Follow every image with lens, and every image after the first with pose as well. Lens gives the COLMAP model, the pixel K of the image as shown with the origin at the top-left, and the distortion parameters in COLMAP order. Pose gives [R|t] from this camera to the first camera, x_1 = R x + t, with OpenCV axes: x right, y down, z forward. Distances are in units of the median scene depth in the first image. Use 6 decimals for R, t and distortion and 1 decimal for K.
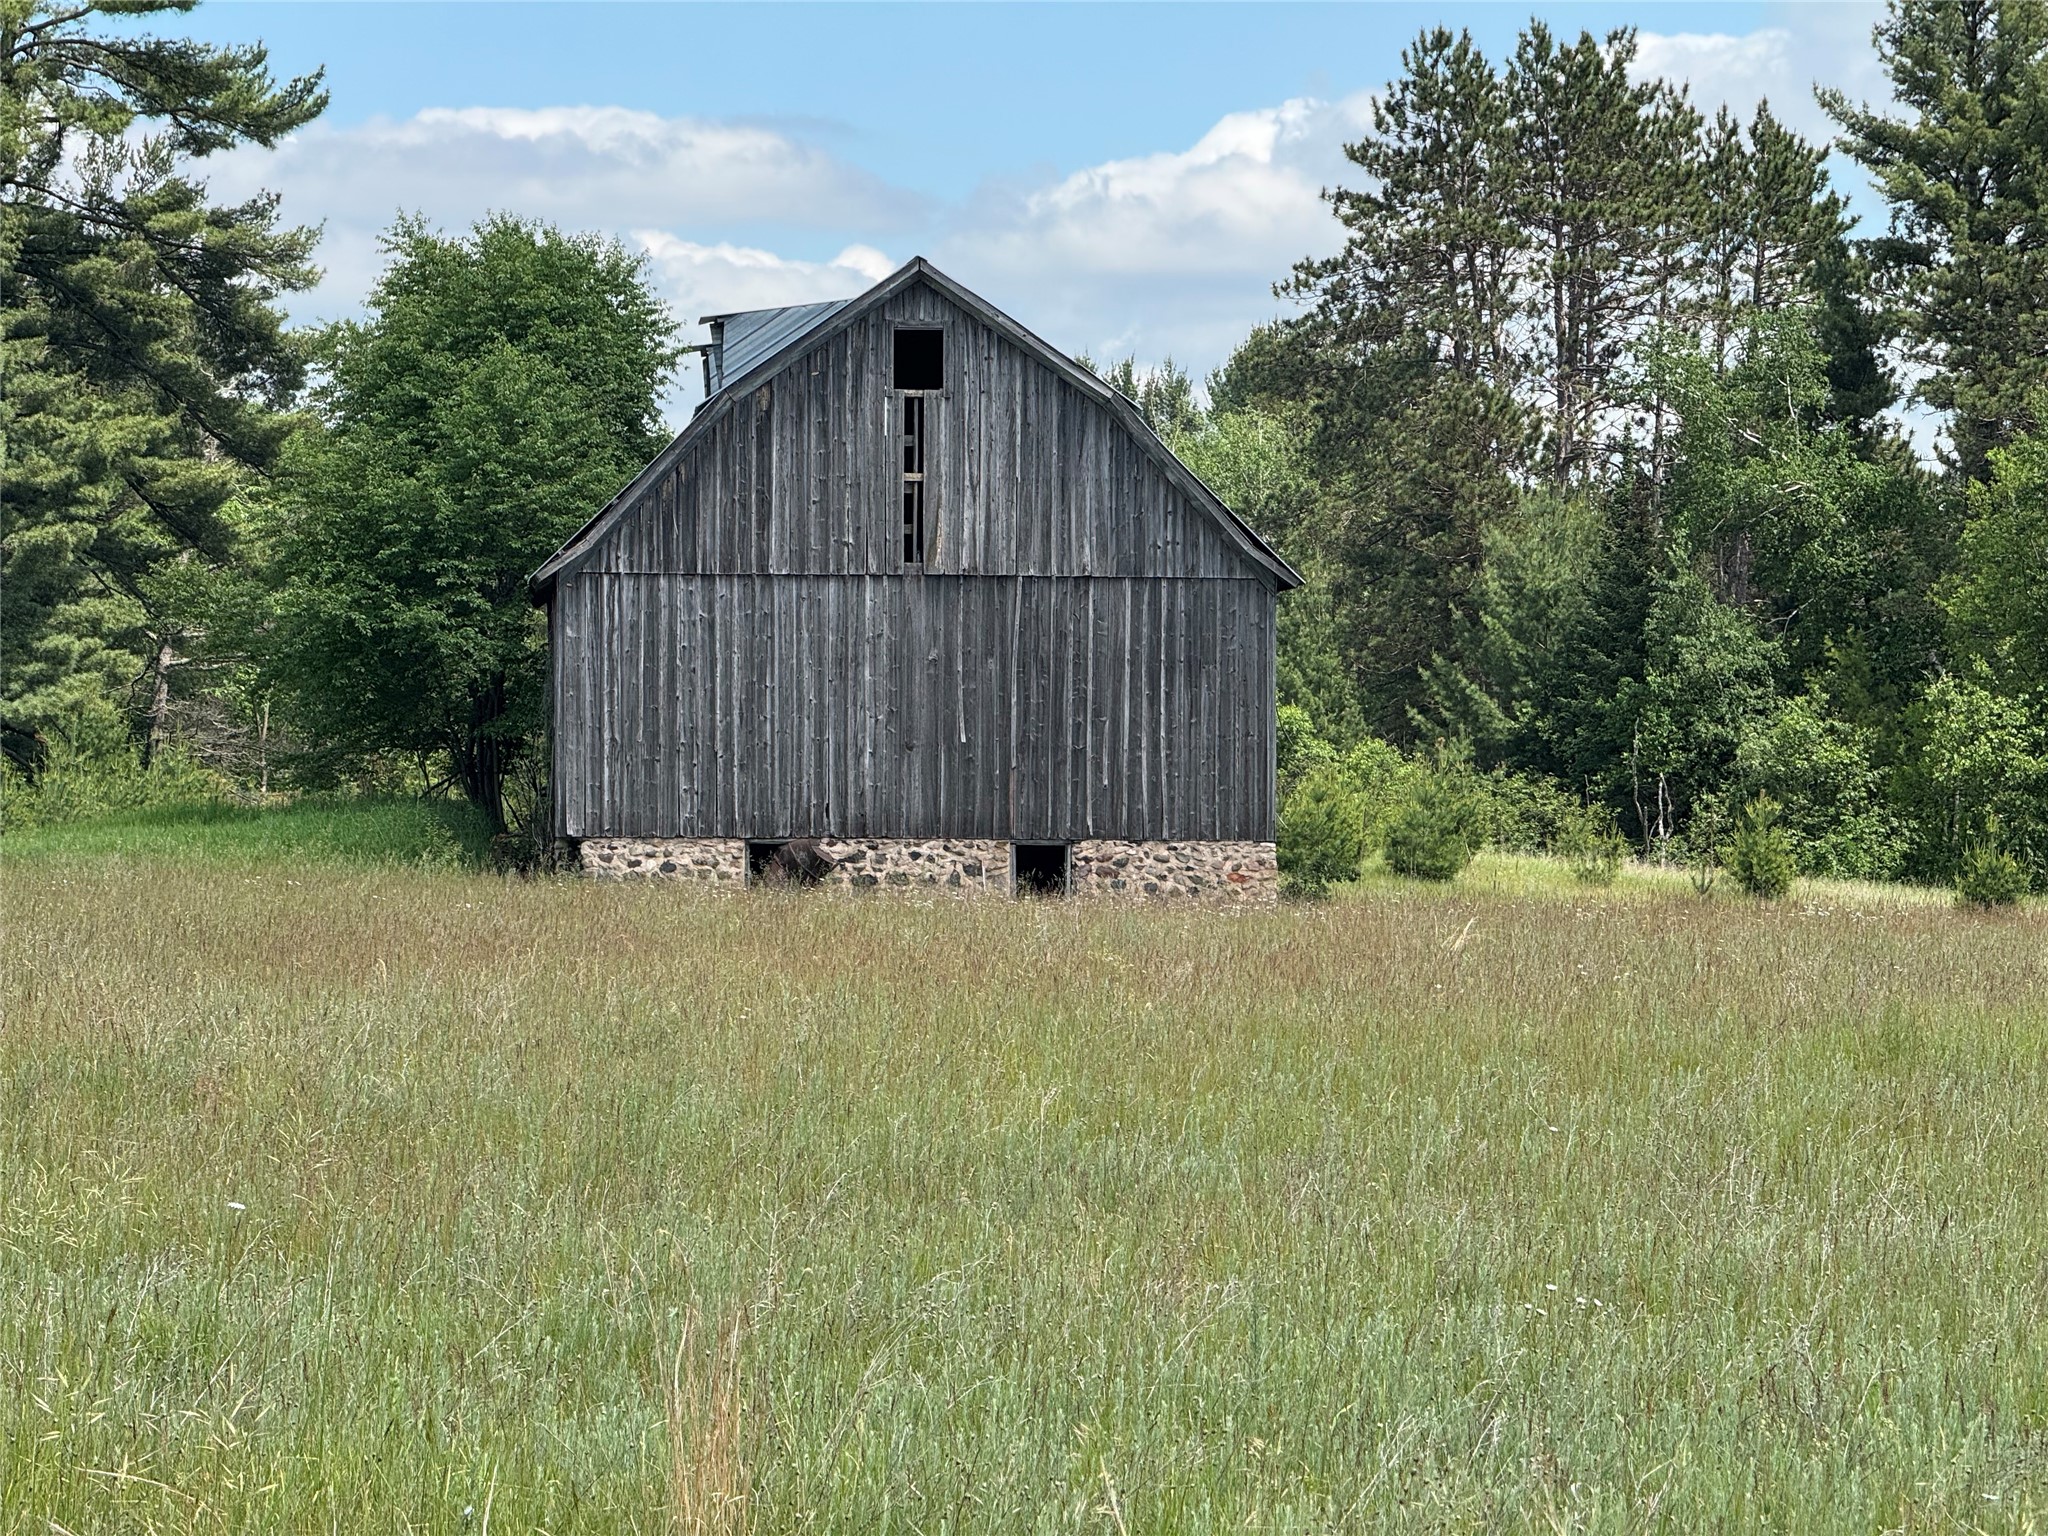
lens RADIAL K [[7187.2, 0, 945.1], [0, 7187.2, 753.6], [0, 0, 1]] dist [0.228792, 0.000000]
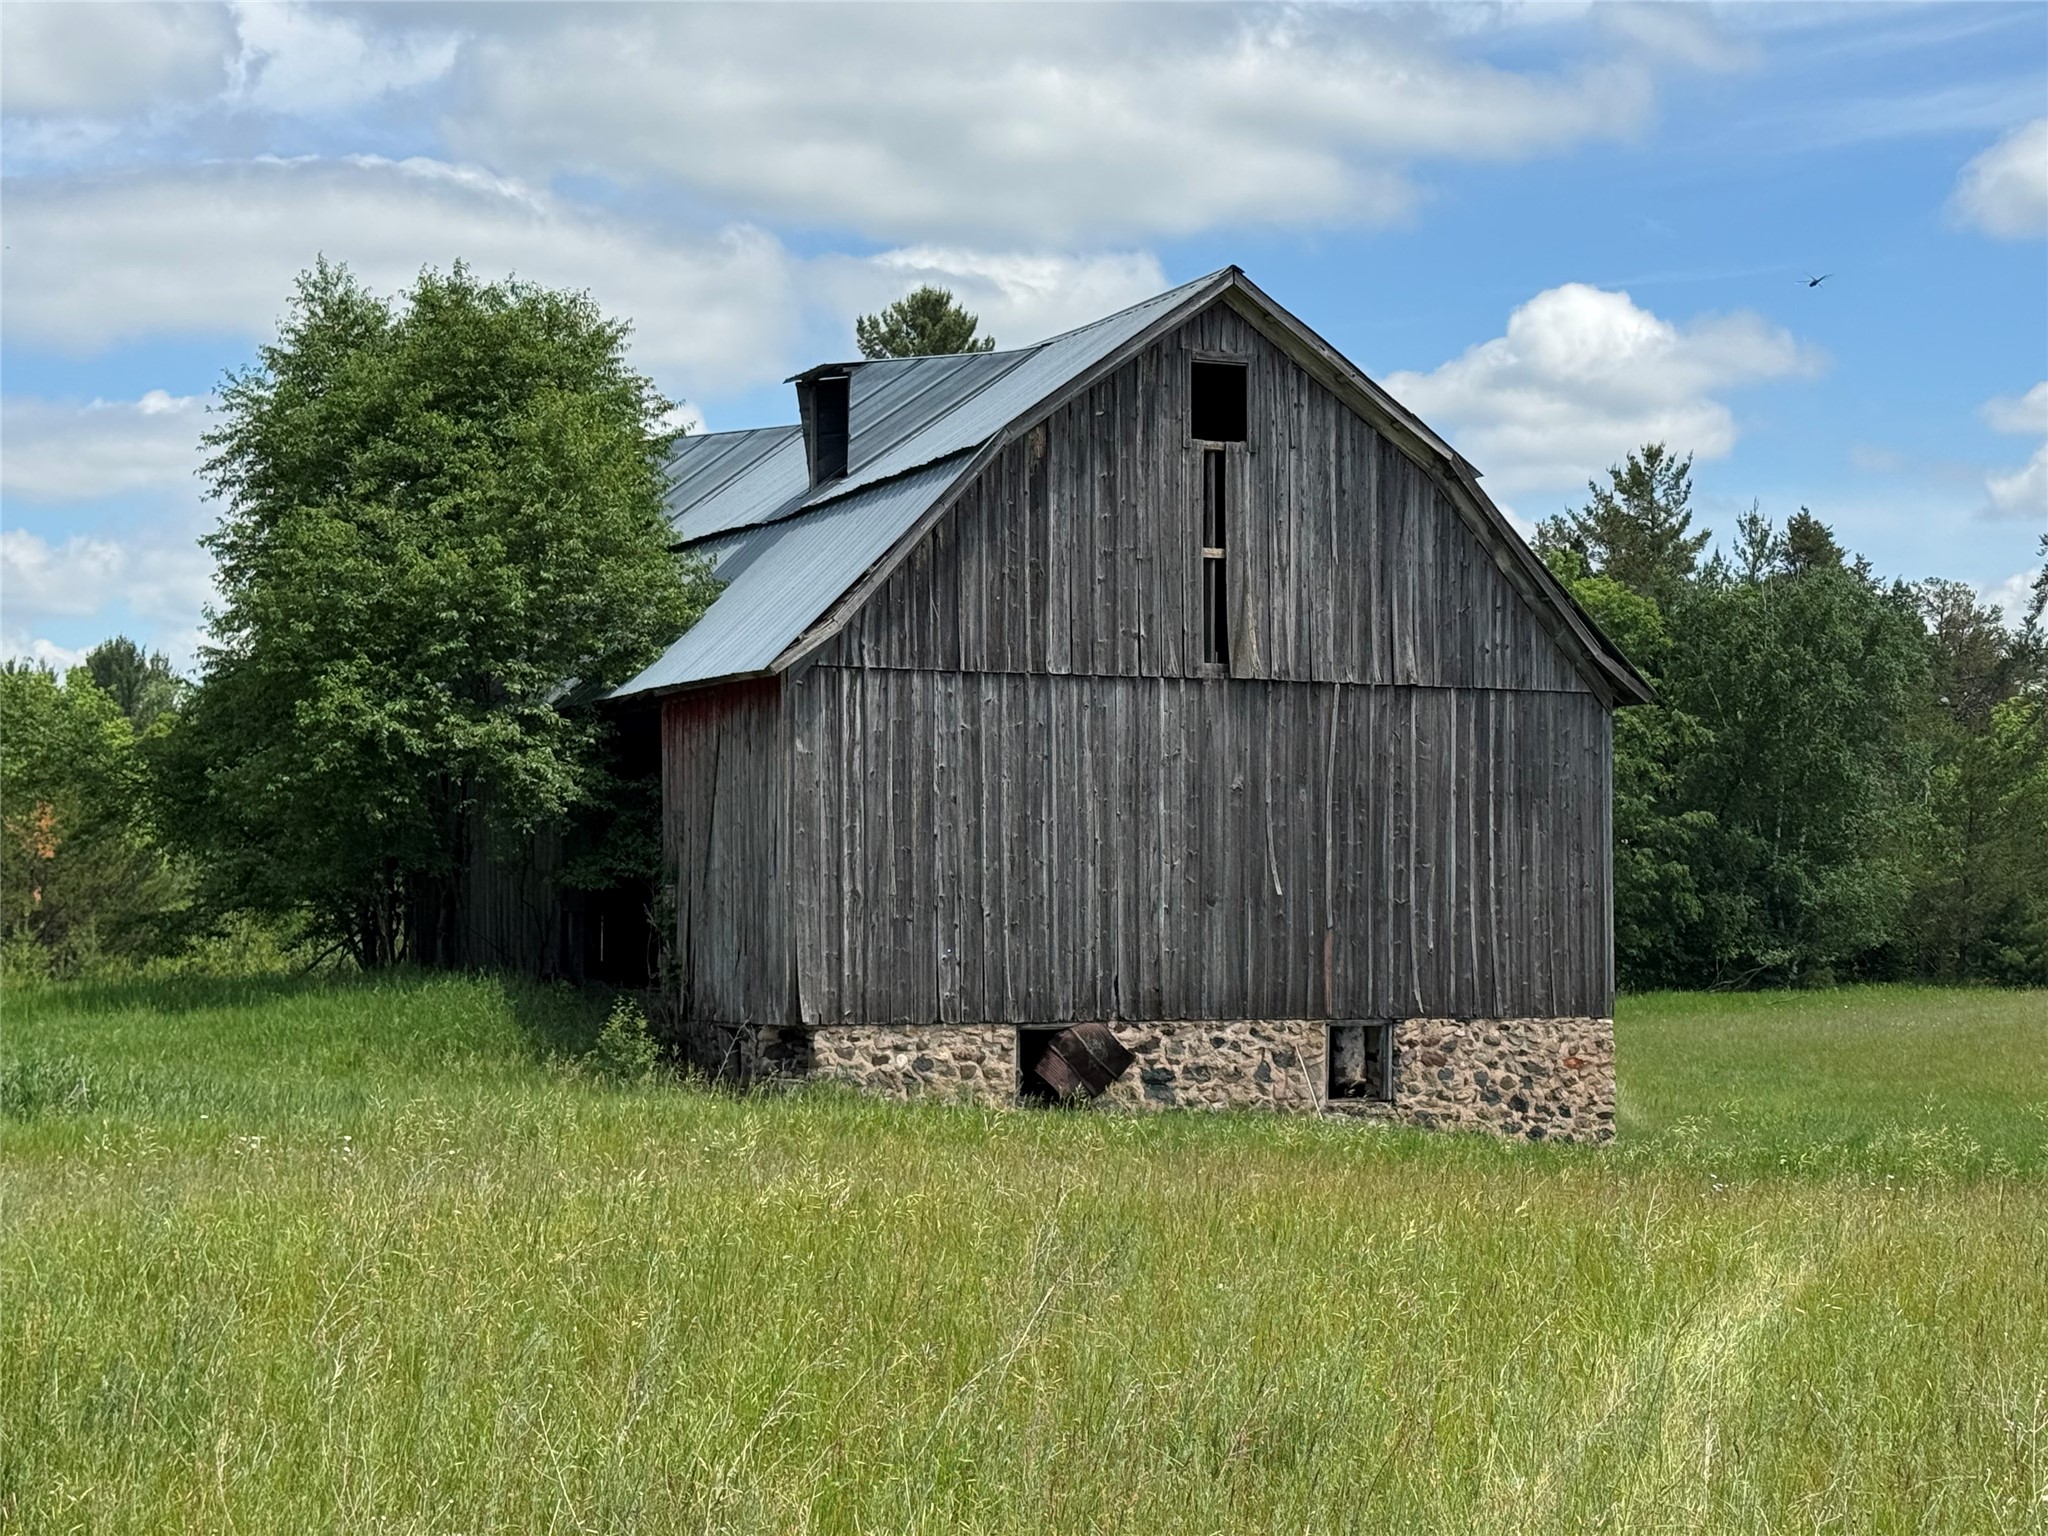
lens RADIAL K [[3510.6, 0, 960.8], [0, 3510.6, 697.4], [0, 0, 1]] dist [0.064764, 0.000000]
pose [[0.934693, 0.017793, 0.355010, -0.164384], [0.003484, 0.998240, -0.059205, -0.000511], [-0.355438, 0.056576, 0.932986, 0.656884]]
